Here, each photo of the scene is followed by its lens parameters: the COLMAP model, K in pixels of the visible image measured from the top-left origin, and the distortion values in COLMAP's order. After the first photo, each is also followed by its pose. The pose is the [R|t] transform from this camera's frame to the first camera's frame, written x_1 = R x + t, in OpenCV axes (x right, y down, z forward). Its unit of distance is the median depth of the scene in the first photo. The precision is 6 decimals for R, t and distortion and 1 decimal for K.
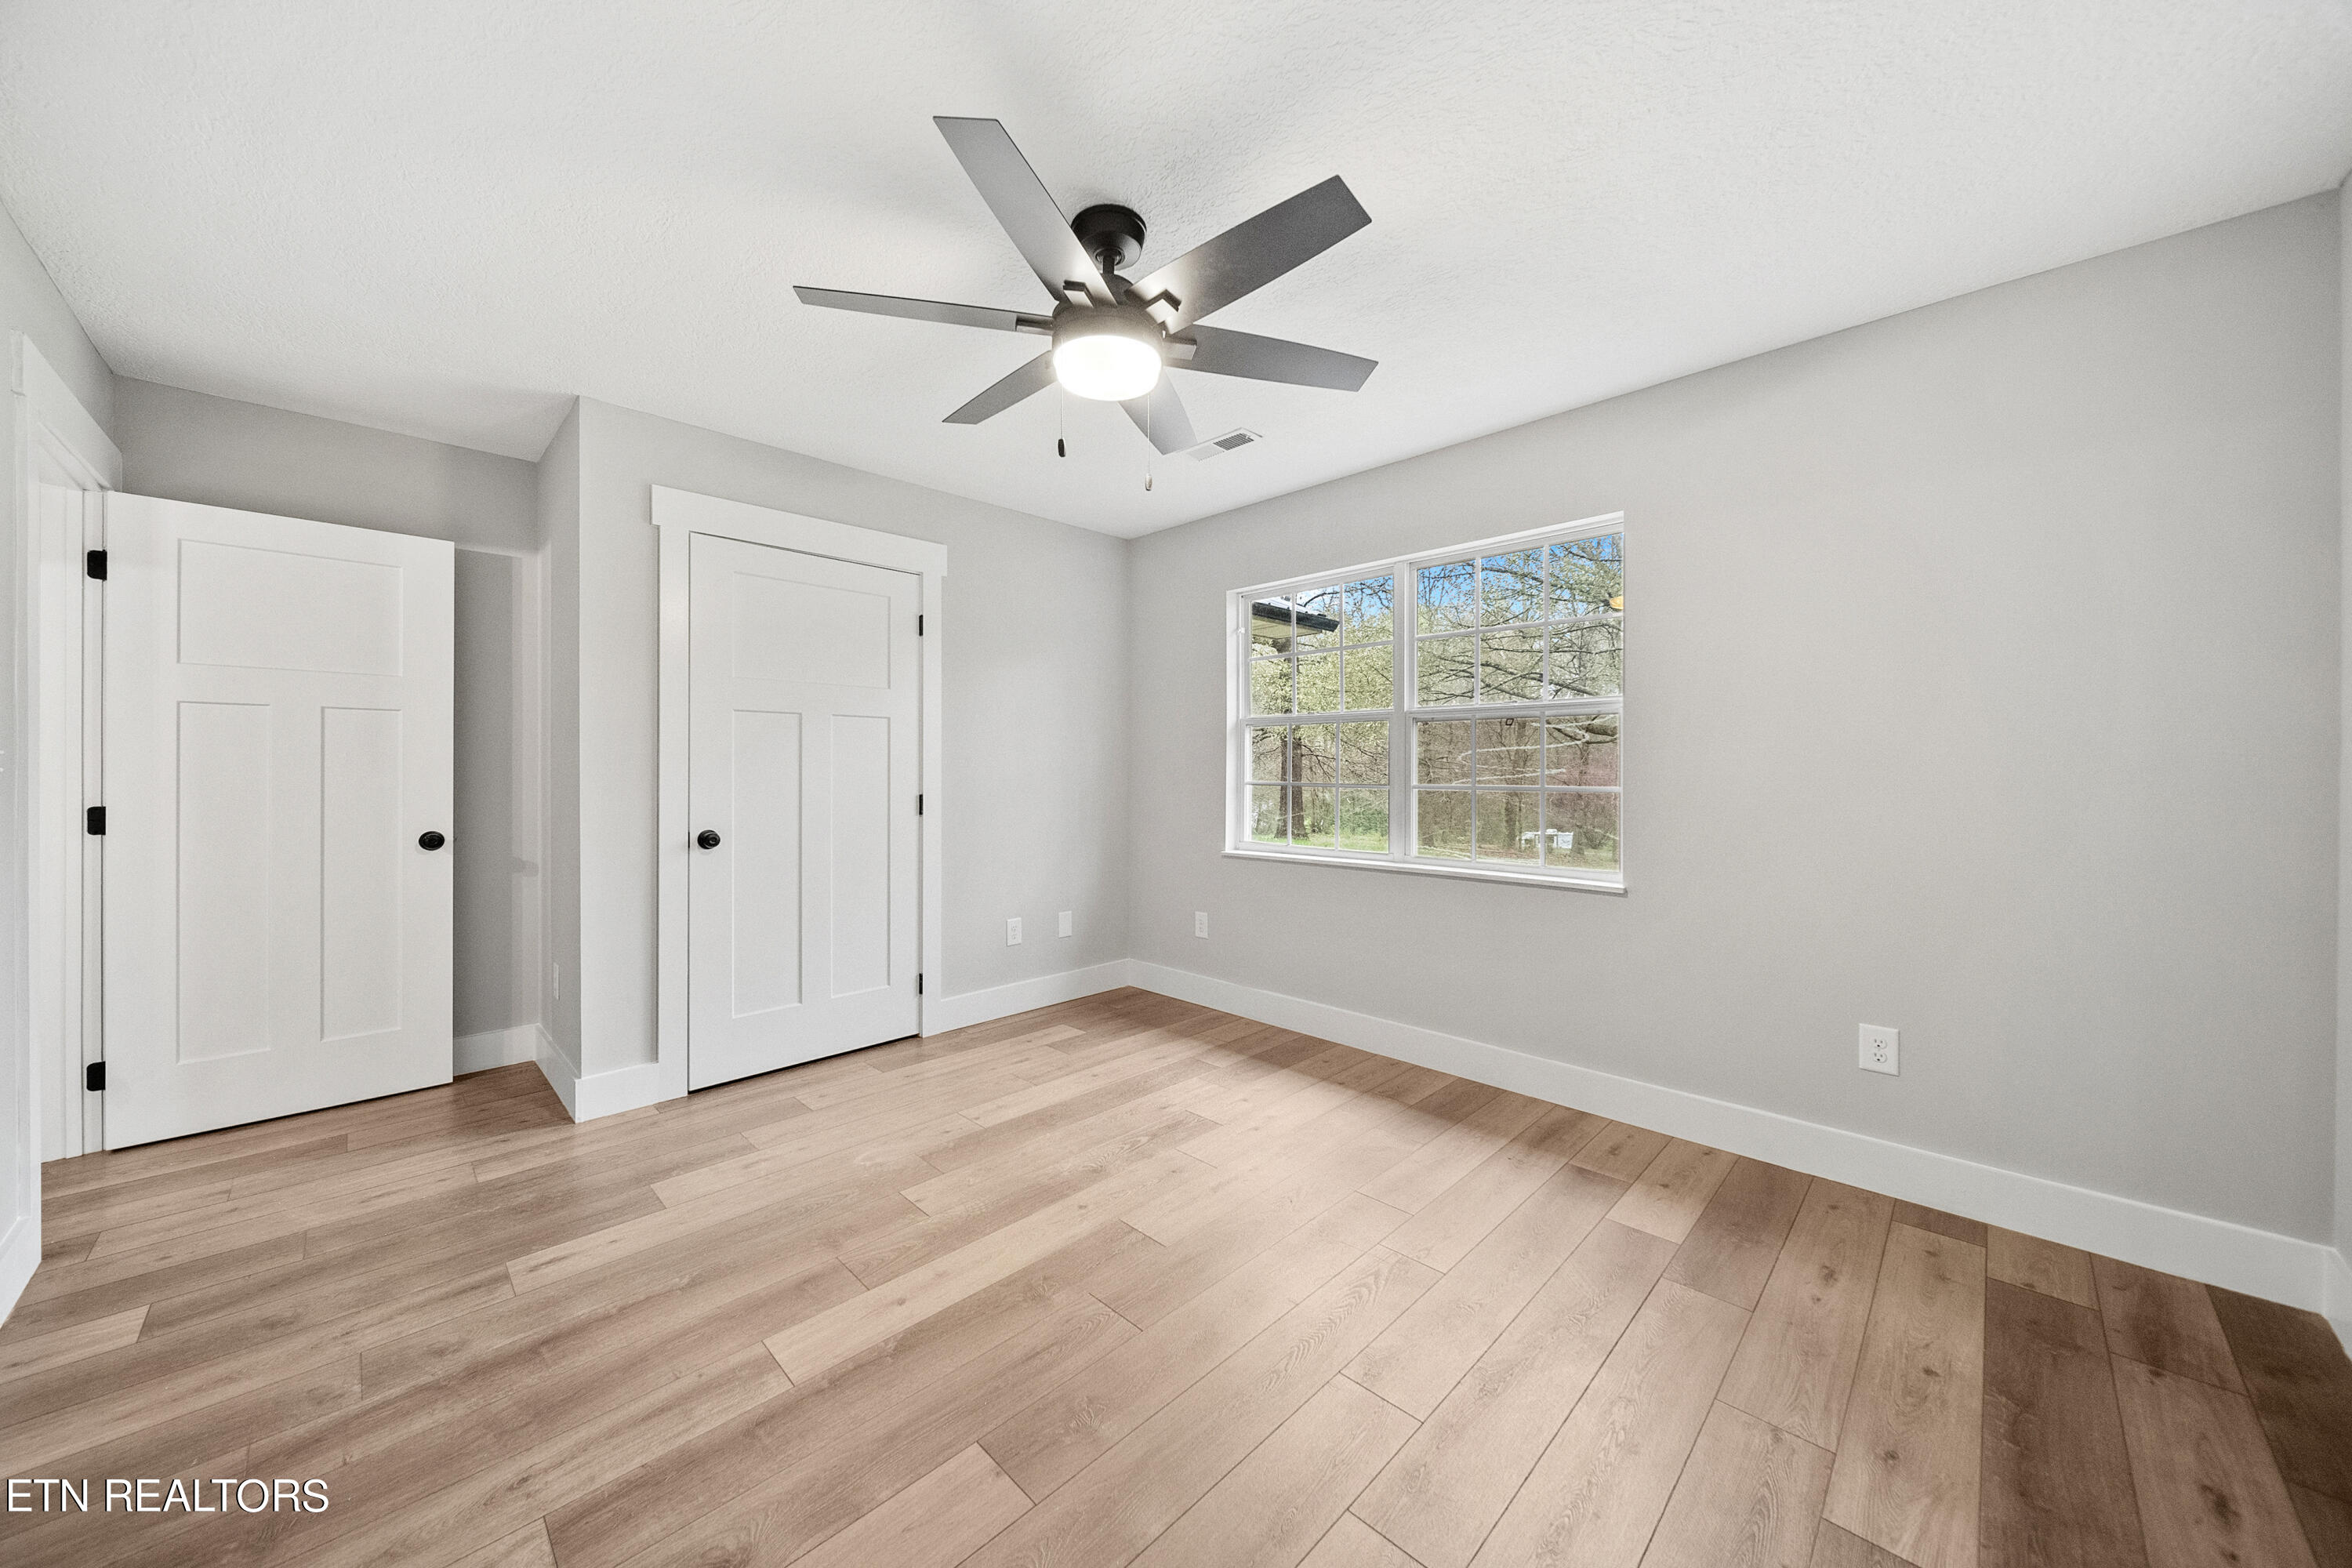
lens RADIAL K [[822.2, 0, 1160.2], [0, 822.2, 785.4], [0, 0, 1]] dist [-0.001058, 0.000006]
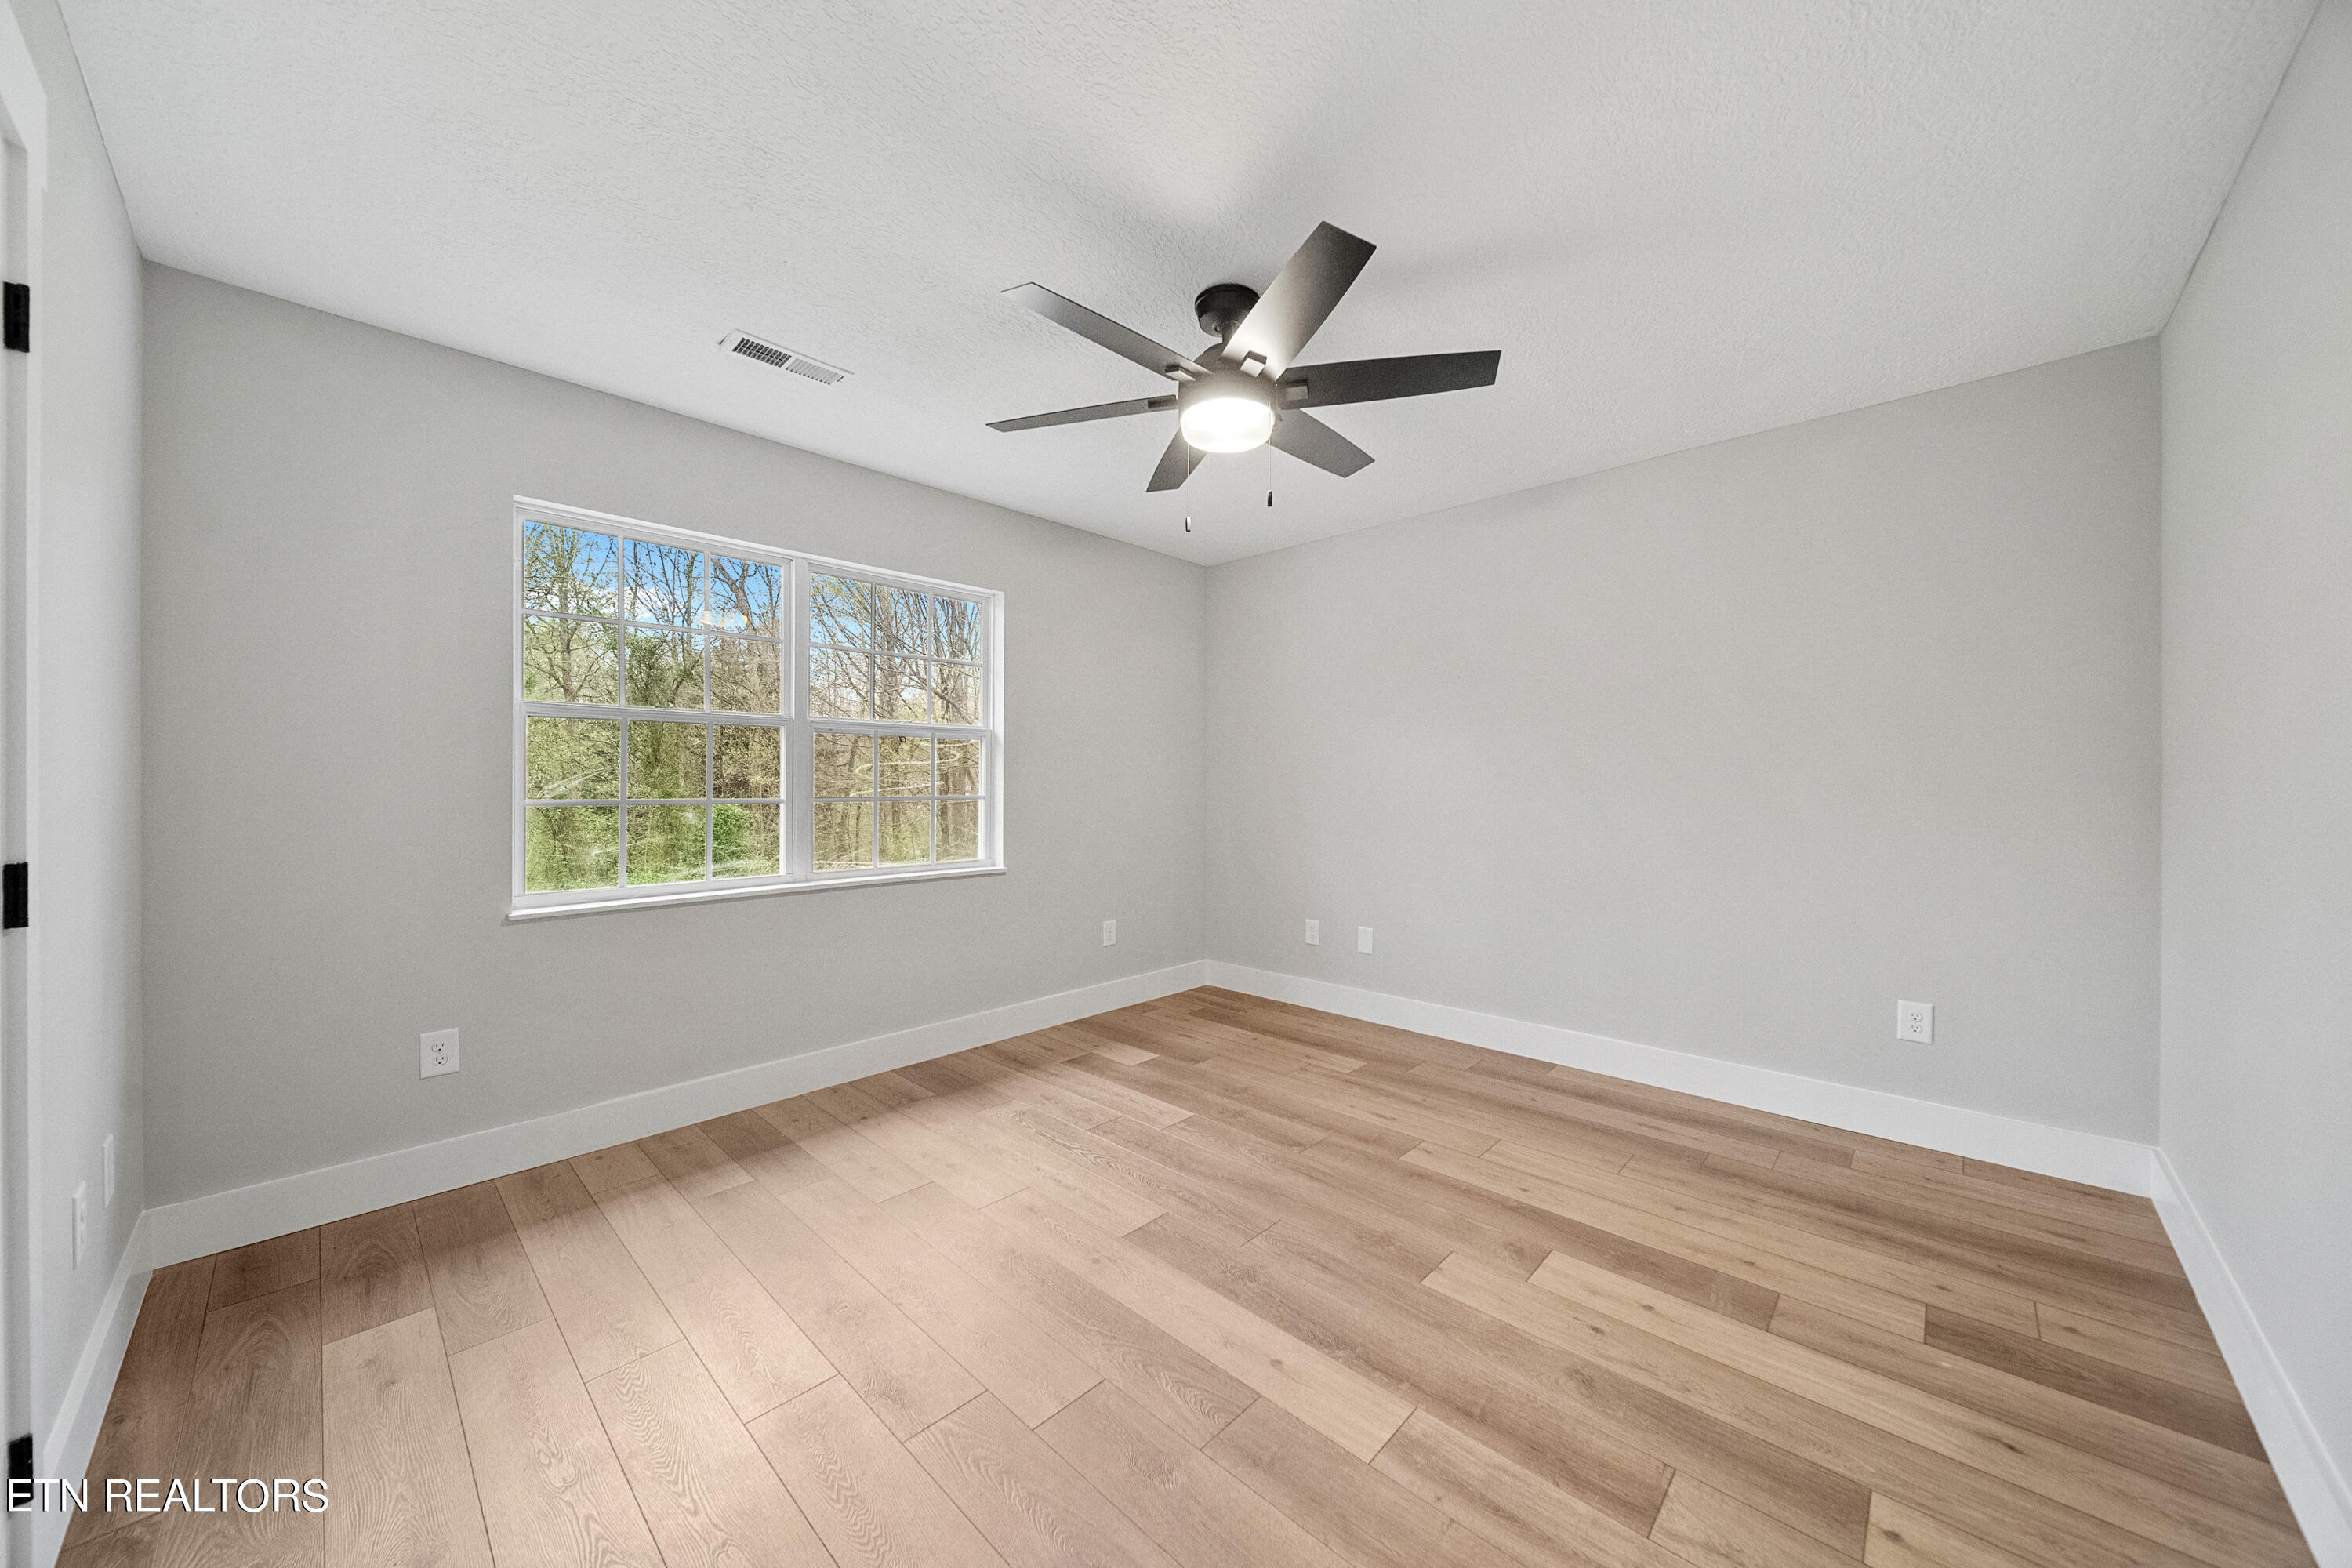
lens RADIAL K [[822.2, 0, 1160.2], [0, 822.2, 785.4], [0, 0, 1]] dist [-0.001058, 0.000006]
pose [[-0.024206, -0.004470, 0.999697, -1.102894], [0.020776, 0.999772, 0.004973, -0.026174], [-0.999491, 0.020891, -0.024108, 1.017717]]
